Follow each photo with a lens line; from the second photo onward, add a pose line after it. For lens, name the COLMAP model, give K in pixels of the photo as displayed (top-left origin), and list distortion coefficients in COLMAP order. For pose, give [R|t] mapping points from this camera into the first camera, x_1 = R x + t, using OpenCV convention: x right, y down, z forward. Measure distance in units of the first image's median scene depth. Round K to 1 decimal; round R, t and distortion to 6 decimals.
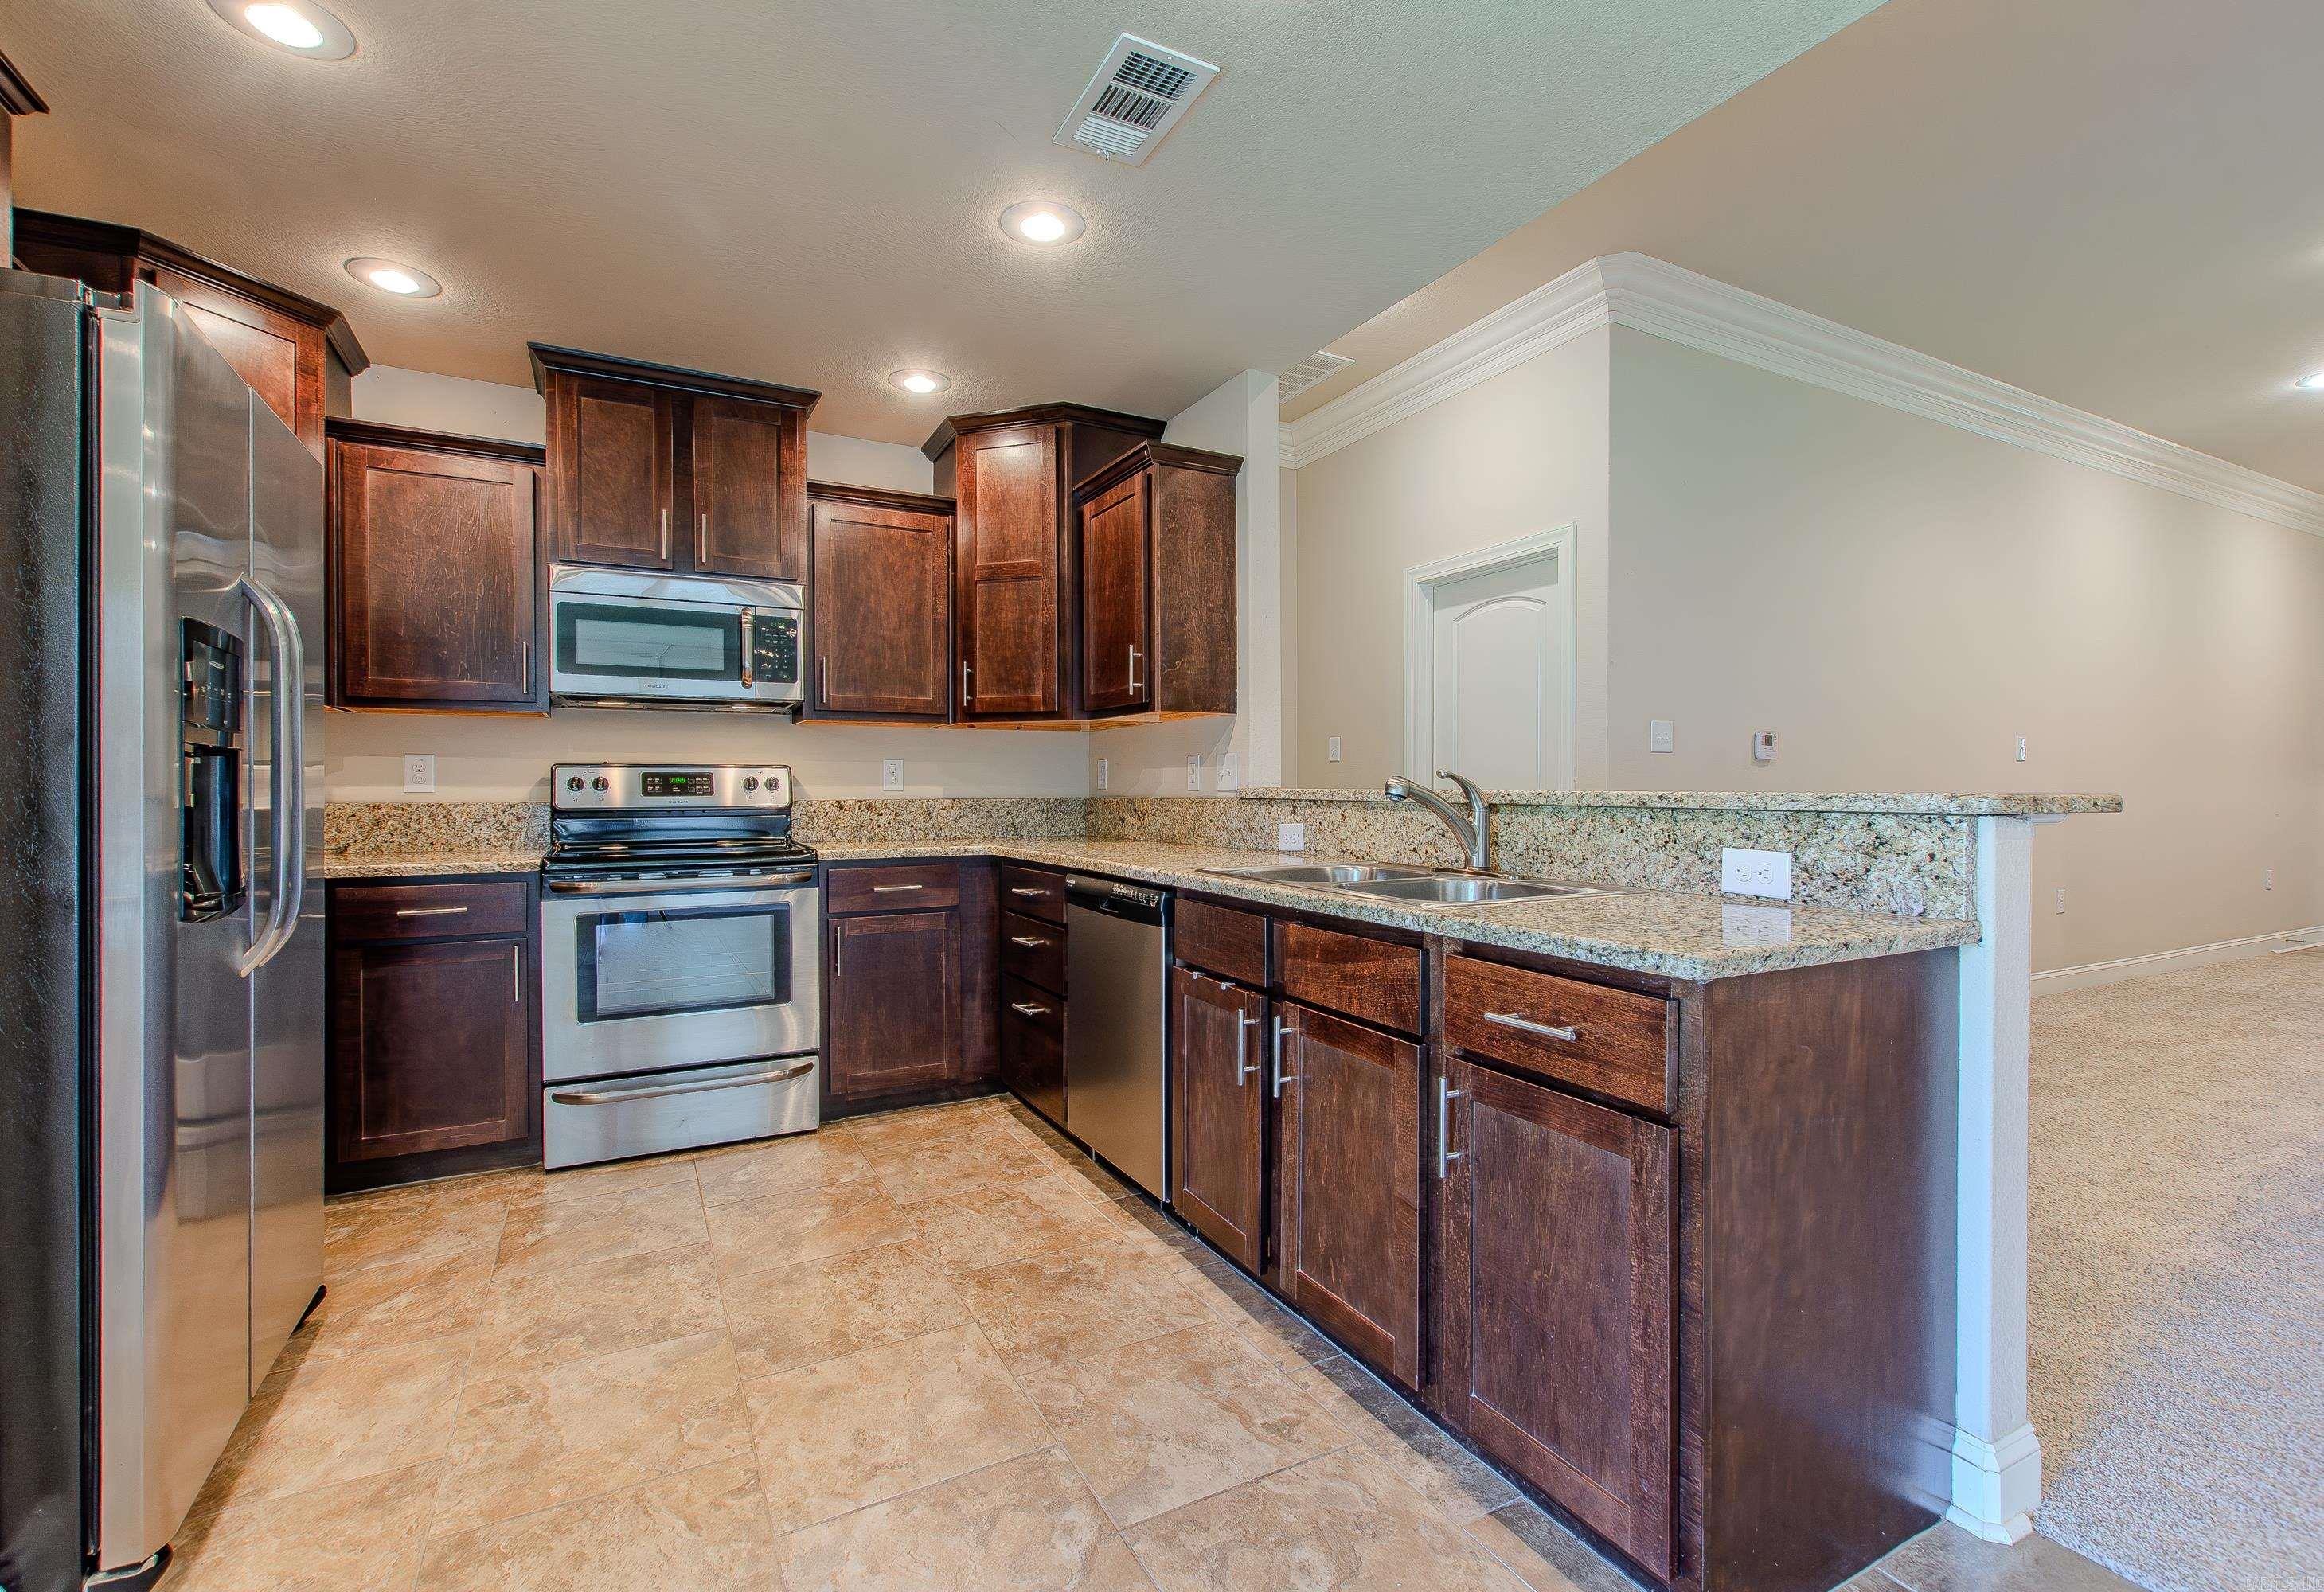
lens RADIAL K [[1045.1, 0, 1162.0], [0, 1045.1, 796.0], [0, 0, 1]] dist [0.009561, 0.000303]
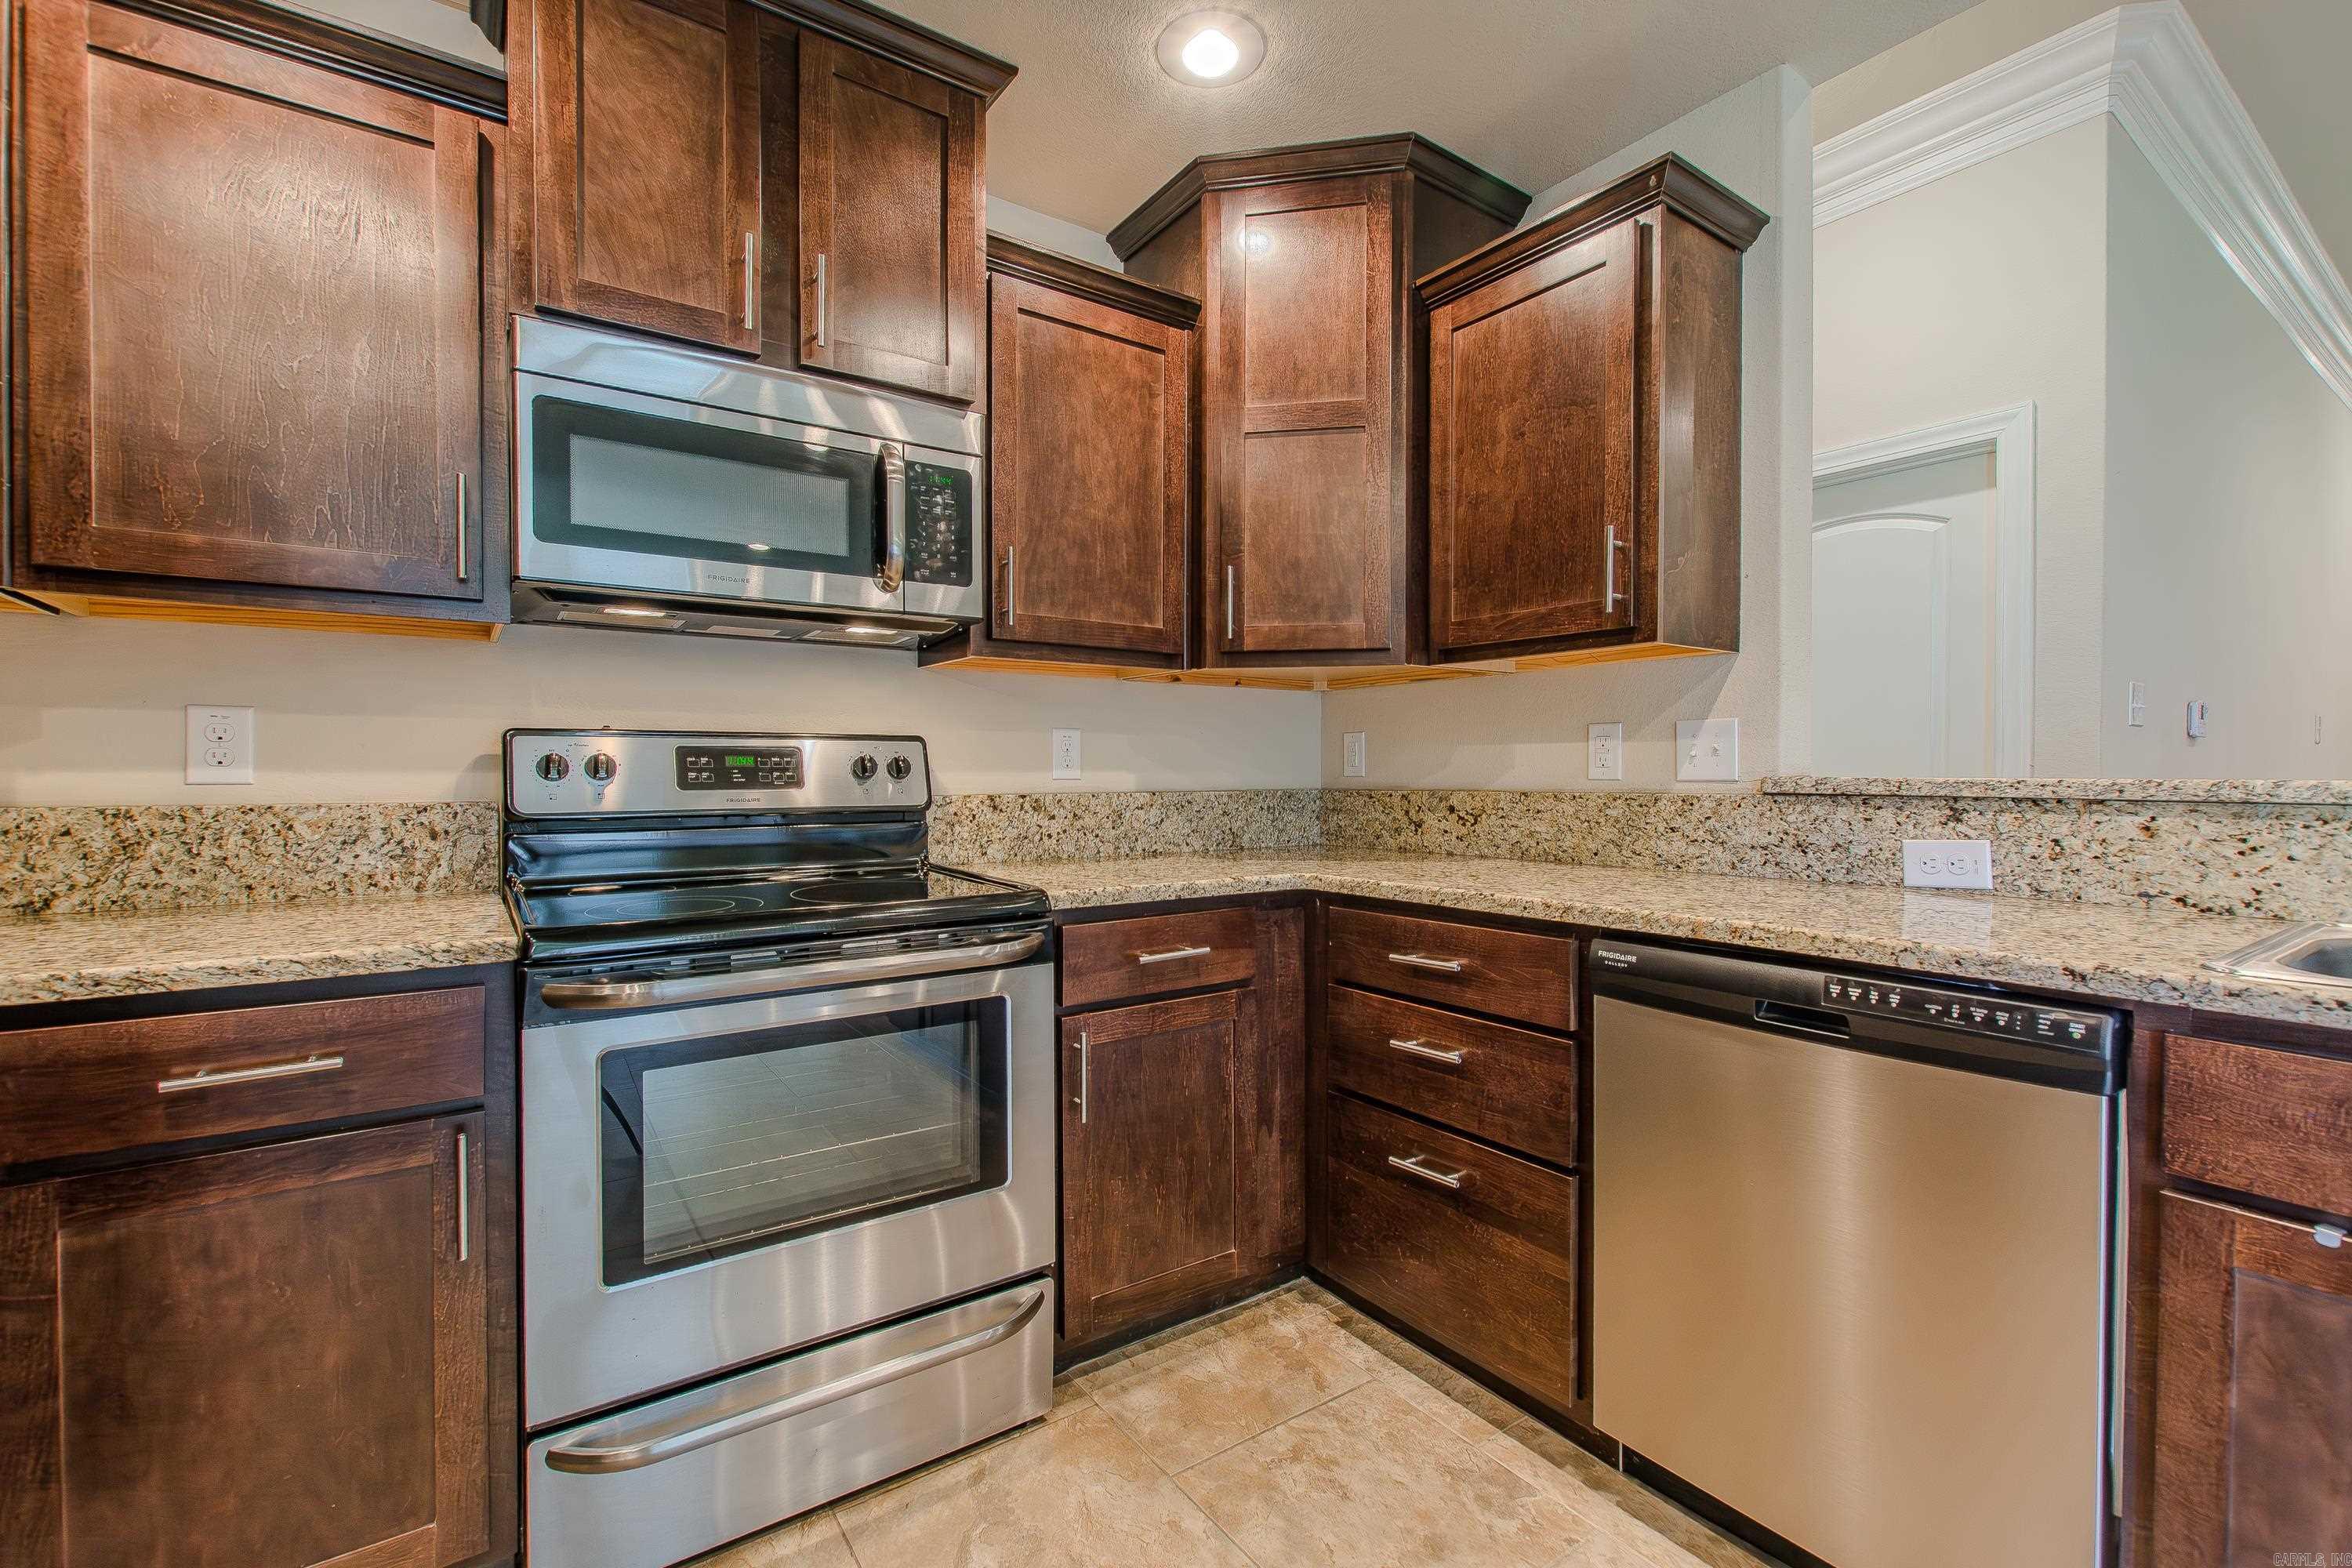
lens RADIAL K [[1025.5, 0, 1186.0], [0, 1025.5, 783.1], [0, 0, 1]] dist [0.002049, -0.000682]
pose [[0.991131, -0.000294, 0.132889, -0.331930], [-0.000011, 0.999997, 0.002293, -0.005013], [-0.132890, -0.002274, 0.991128, 0.475823]]
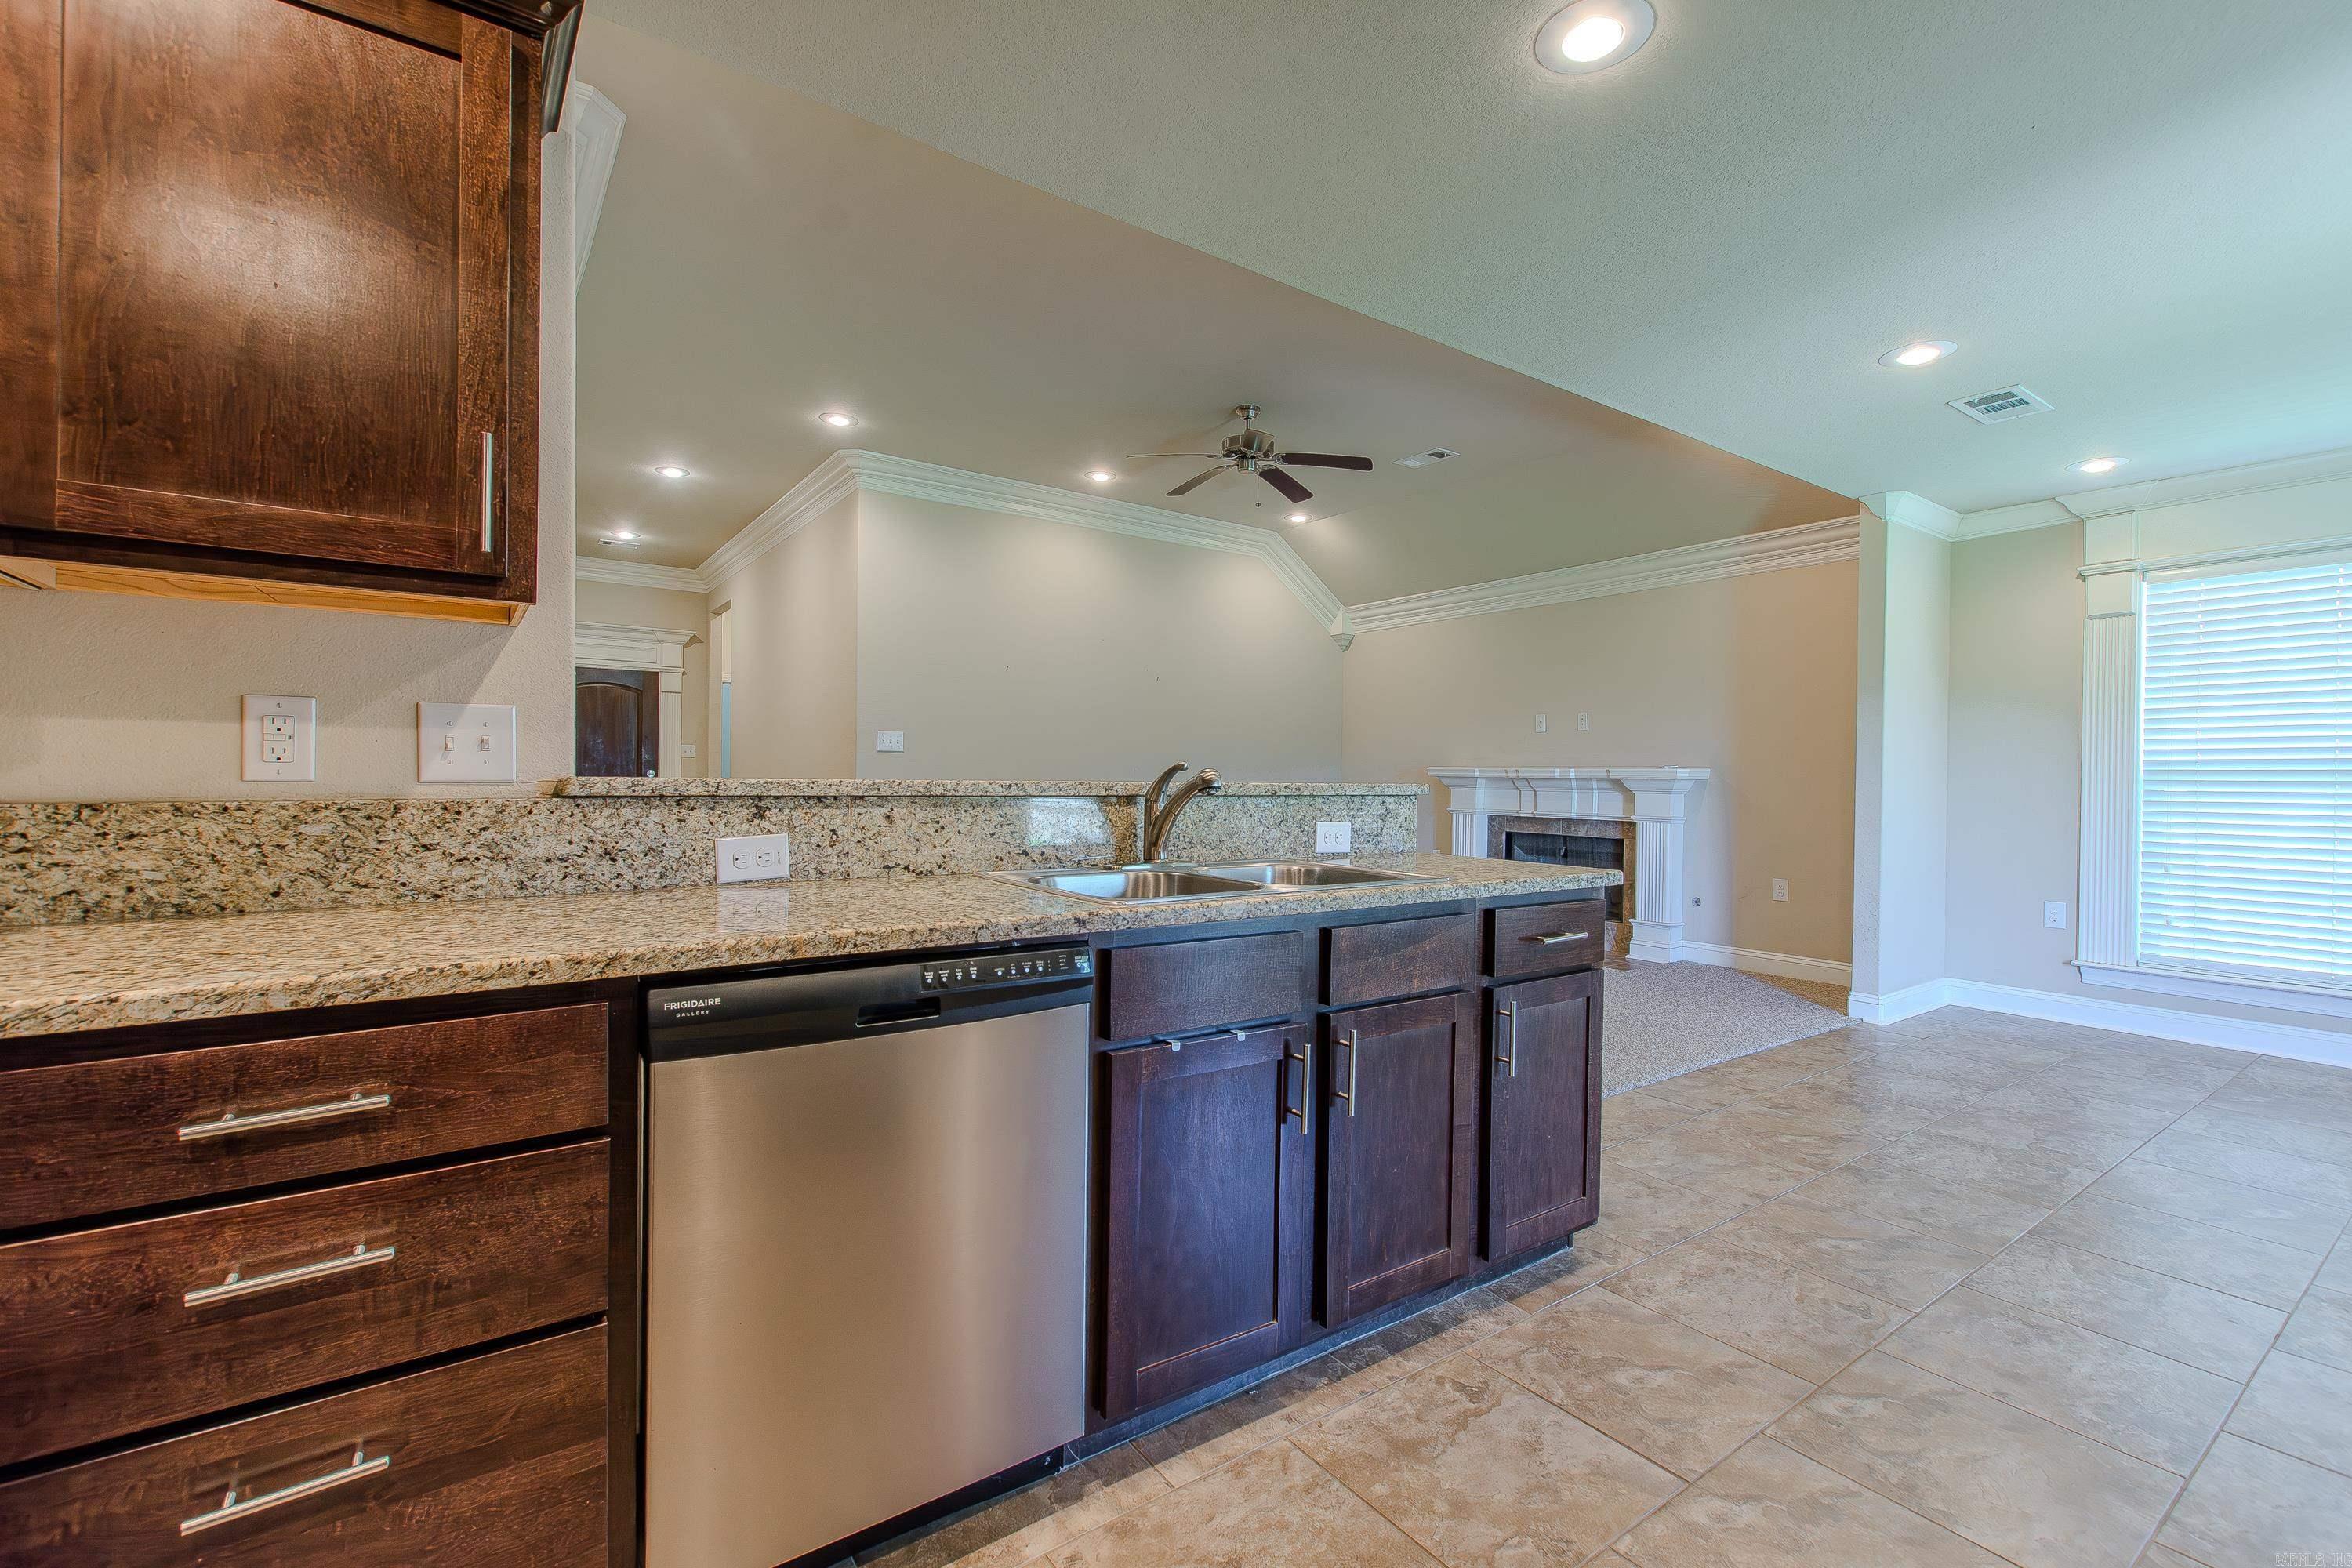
lens RADIAL K [[1025.5, 0, 1186.0], [0, 1025.5, 783.1], [0, 0, 1]] dist [0.002049, -0.000682]
pose [[-0.140535, -0.010011, 0.990025, -0.470064], [-0.001729, 0.999950, 0.009866, -0.009947], [-0.990074, -0.000325, -0.140545, 0.781645]]
